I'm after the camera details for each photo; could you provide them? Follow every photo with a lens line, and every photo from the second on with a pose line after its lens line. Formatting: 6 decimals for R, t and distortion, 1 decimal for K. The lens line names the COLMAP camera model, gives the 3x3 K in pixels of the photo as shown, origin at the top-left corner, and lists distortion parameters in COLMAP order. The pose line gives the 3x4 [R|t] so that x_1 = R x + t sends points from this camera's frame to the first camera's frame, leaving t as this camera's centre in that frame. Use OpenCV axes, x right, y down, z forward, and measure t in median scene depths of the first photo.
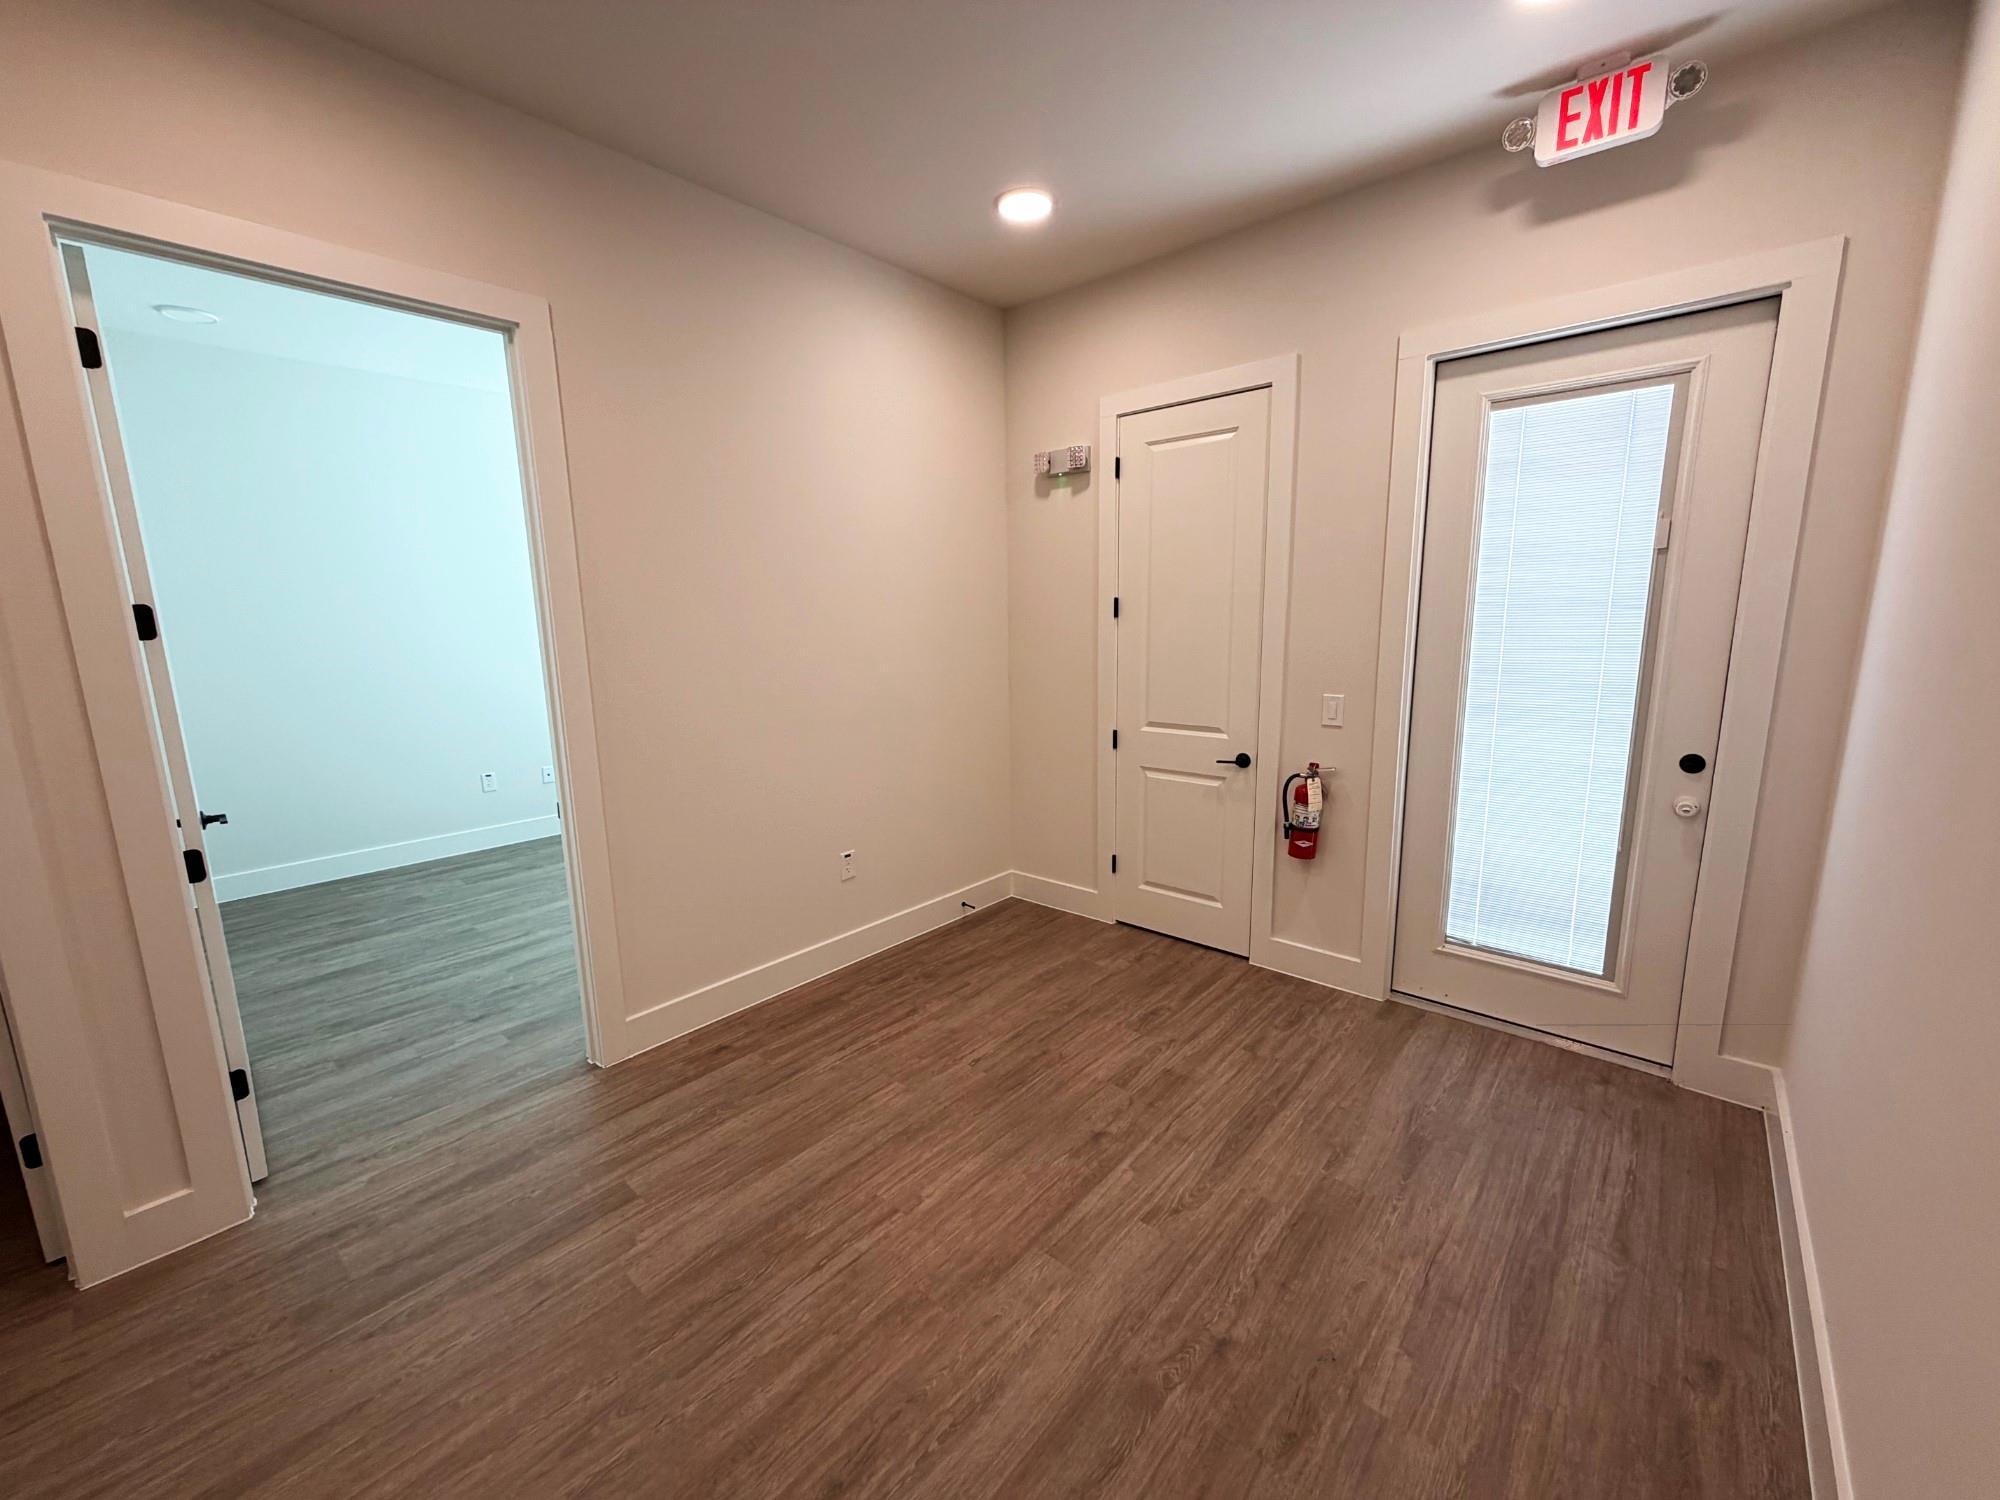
lens RADIAL K [[797.0, 0, 996.4], [0, 797.0, 752.4], [0, 0, 1]] dist [-0.000344, 0.000324]
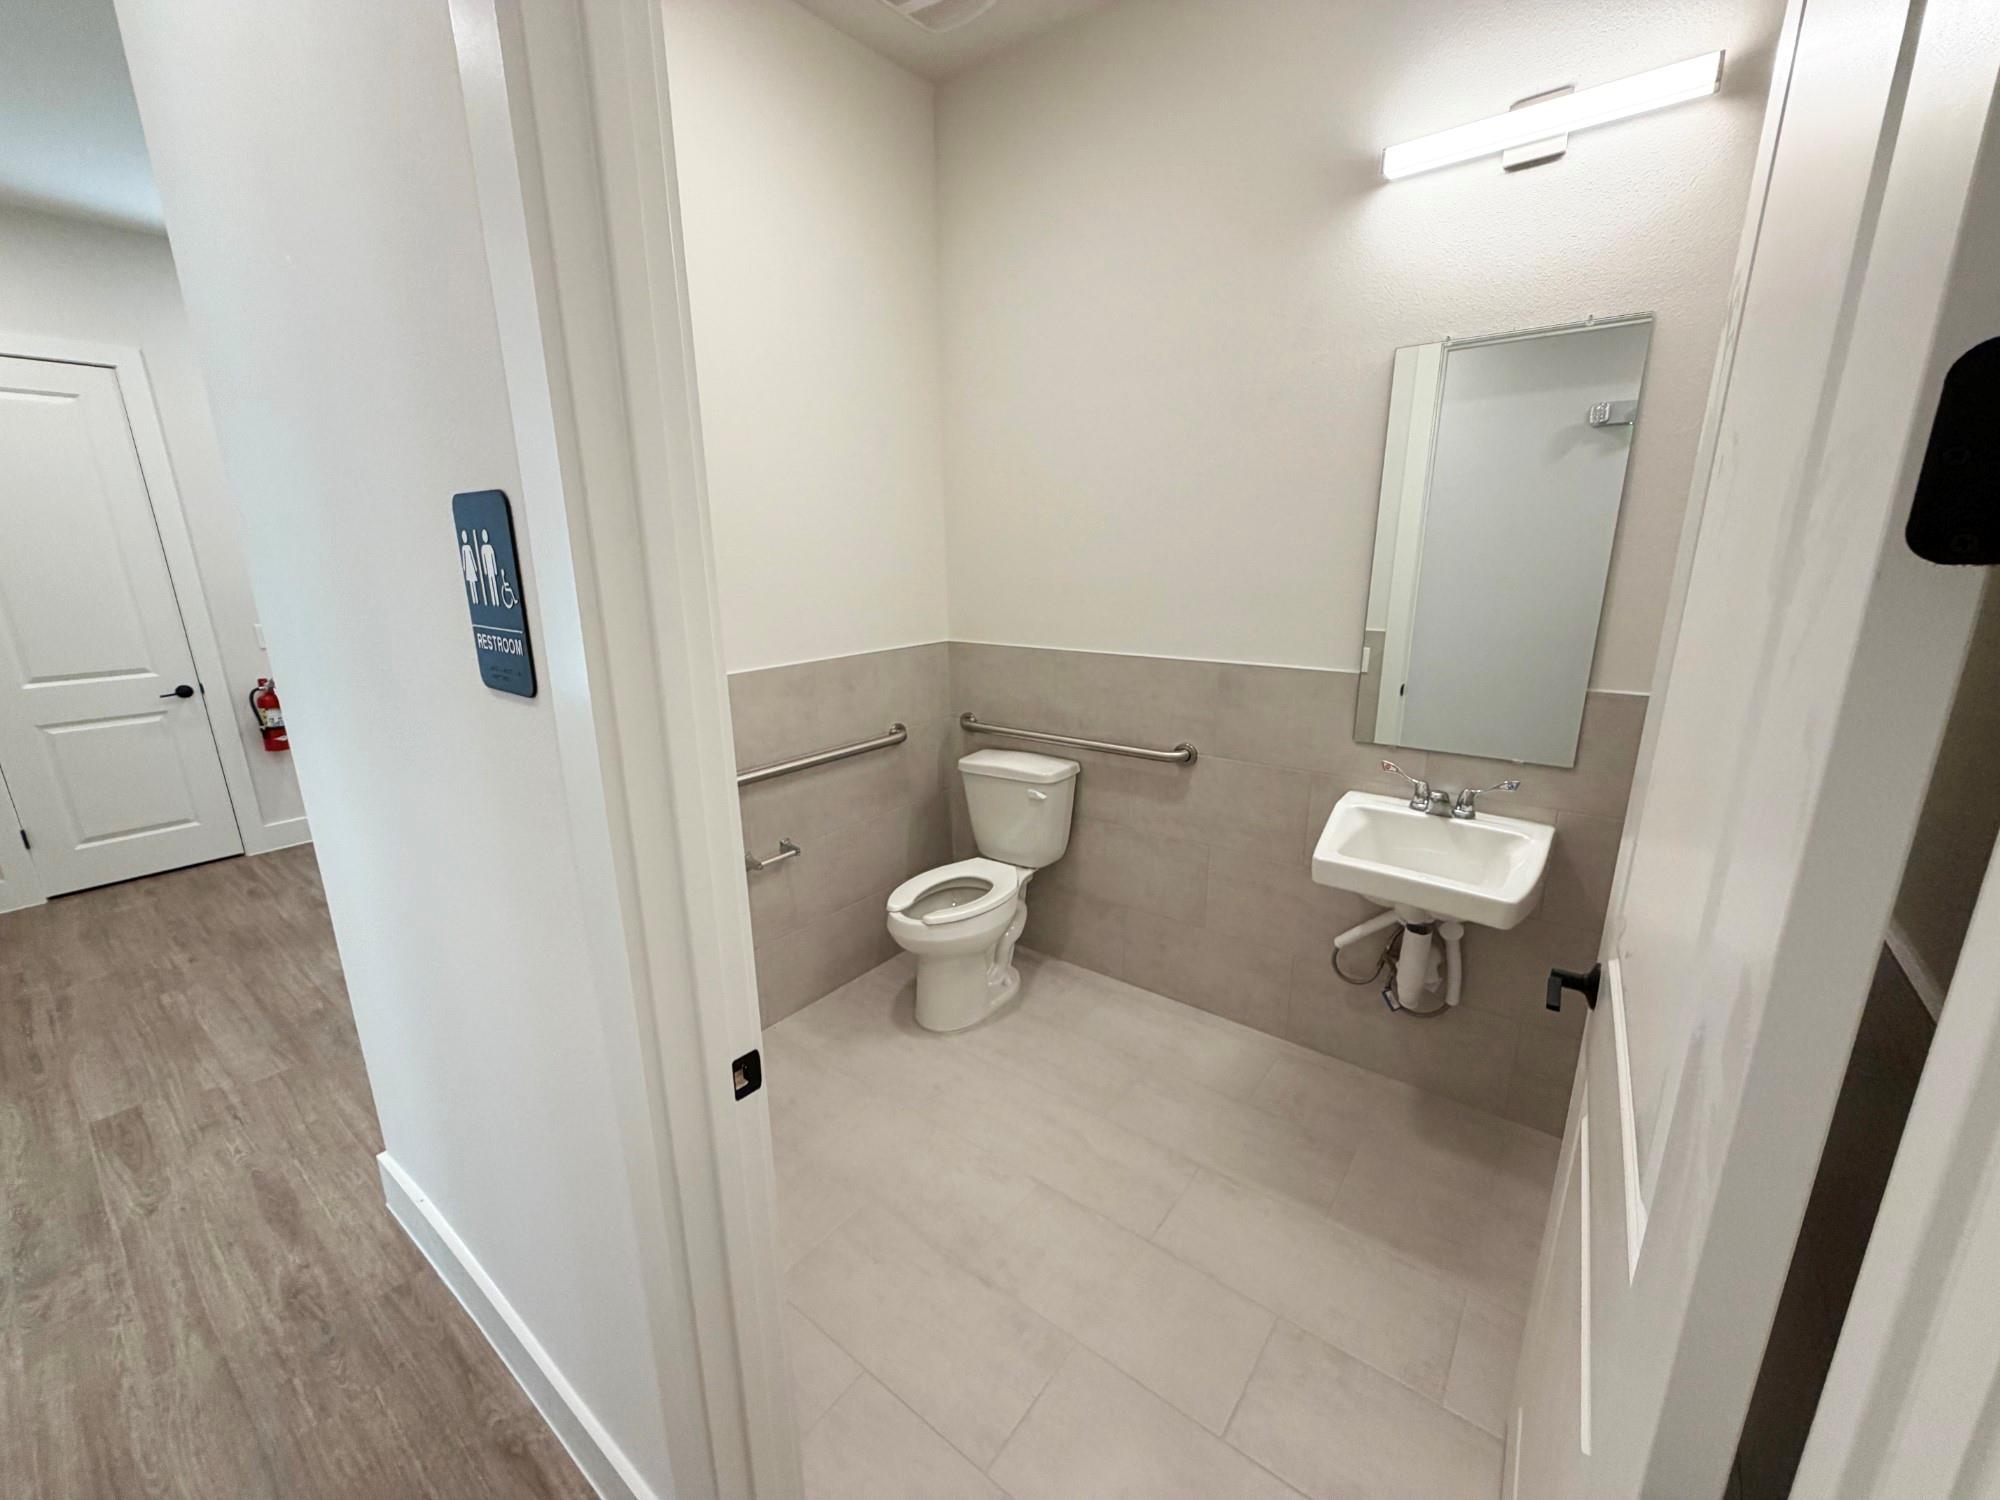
lens RADIAL K [[797.0, 0, 993.0], [0, 797.0, 752.4], [0, 0, 1]] dist [-0.000344, 0.000324]
pose [[-0.056069, -0.230551, 0.971444, -1.405536], [0.193186, 0.952082, 0.237106, 0.072819], [-0.979559, 0.200964, -0.008843, -0.204666]]
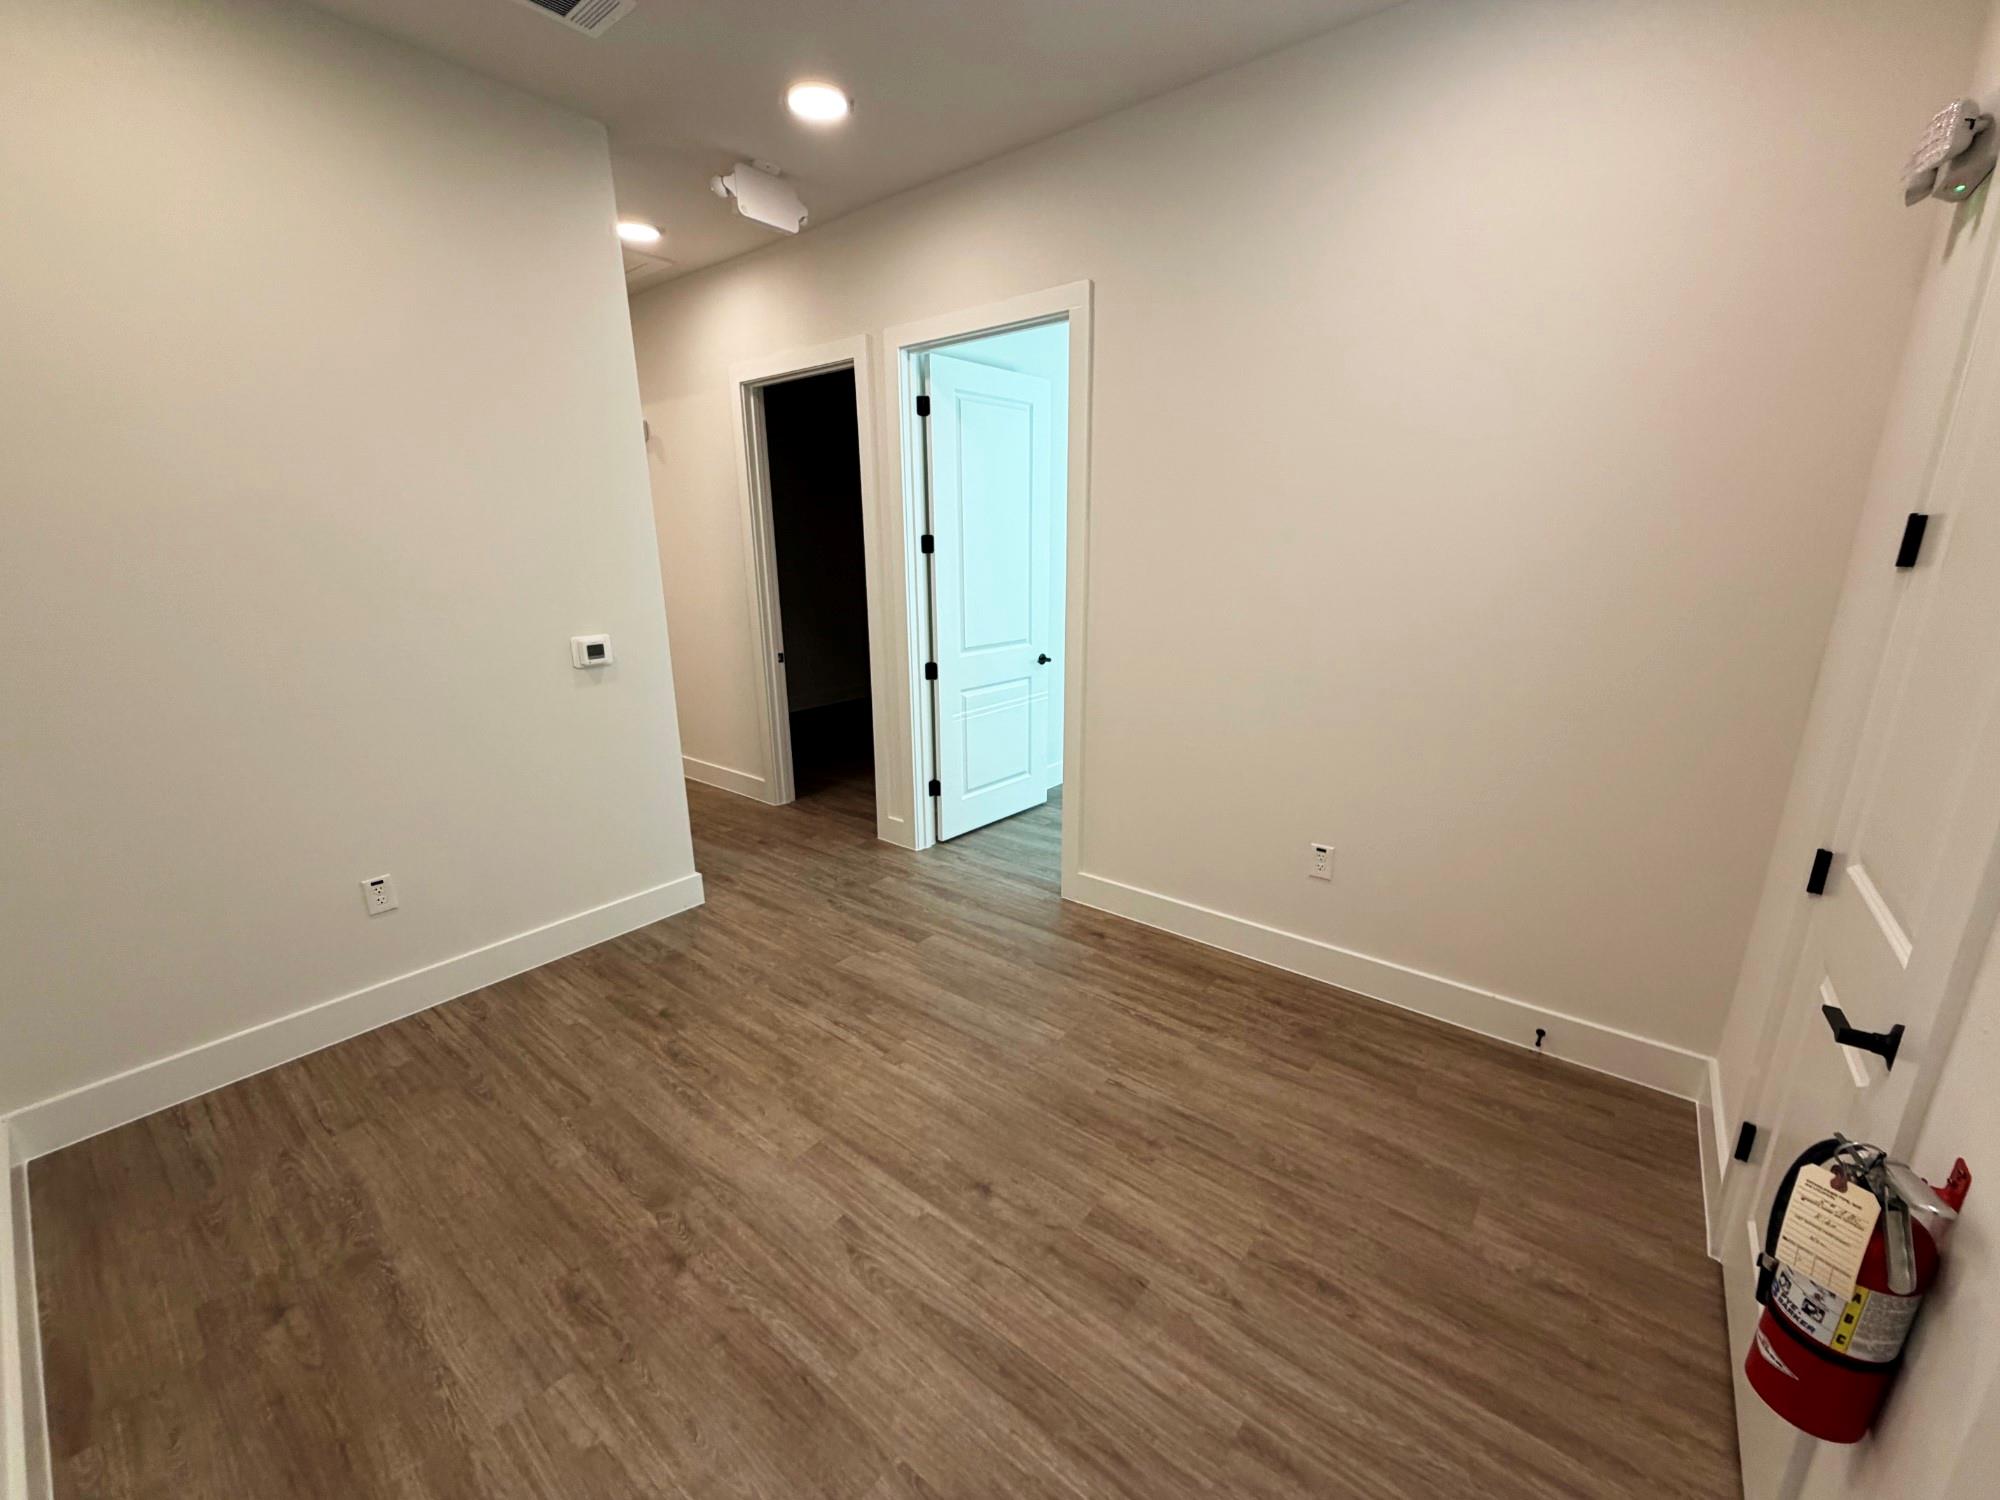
lens RADIAL K [[797.0, 0, 995.5], [0, 797.0, 754.1], [0, 0, 1]] dist [-0.000344, 0.000324]
pose [[0.042553, 0.273098, -0.961045, 0.868230], [-0.168535, 0.950093, 0.262524, -0.187938], [0.984777, 0.150798, 0.086456, 0.935045]]
